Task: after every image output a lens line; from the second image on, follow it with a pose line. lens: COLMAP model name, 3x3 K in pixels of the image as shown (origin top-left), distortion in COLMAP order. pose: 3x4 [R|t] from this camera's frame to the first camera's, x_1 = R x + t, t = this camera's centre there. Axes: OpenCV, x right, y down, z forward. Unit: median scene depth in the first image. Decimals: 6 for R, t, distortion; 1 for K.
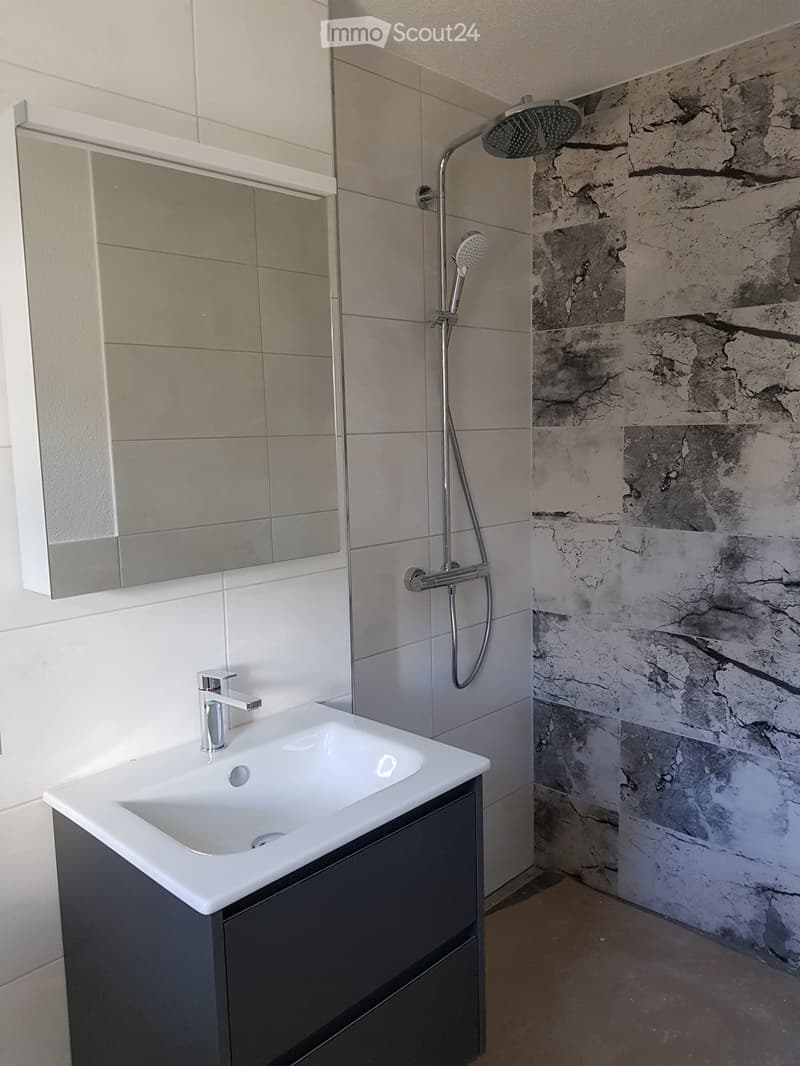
lens RADIAL K [[864.7, 0, 403.4], [0, 864.7, 531.1], [0, 0, 1]] dist [0.005425, 0.000552]
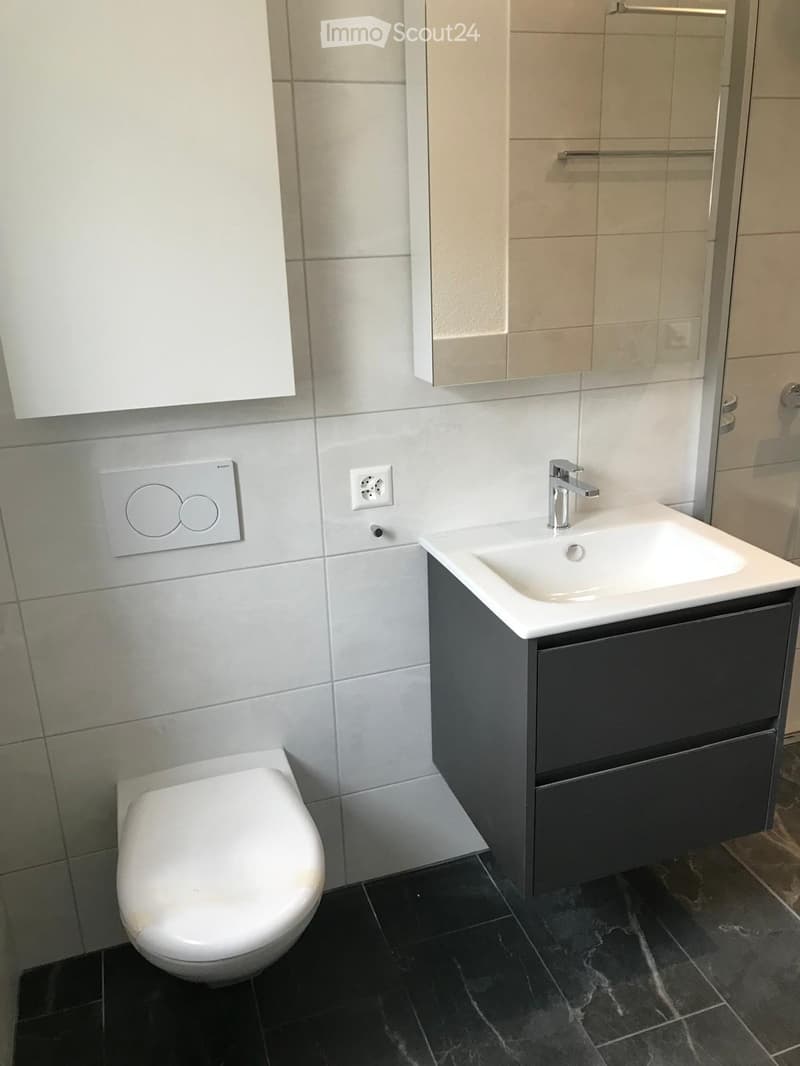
lens RADIAL K [[864.7, 0, 400.6], [0, 864.7, 534.2], [0, 0, 1]] dist [0.005425, 0.000552]
pose [[0.899086, 0.142830, -0.413817, 0.074636], [-0.043758, 0.969865, 0.239679, -0.009844], [0.435581, -0.197385, 0.878242, -0.120007]]
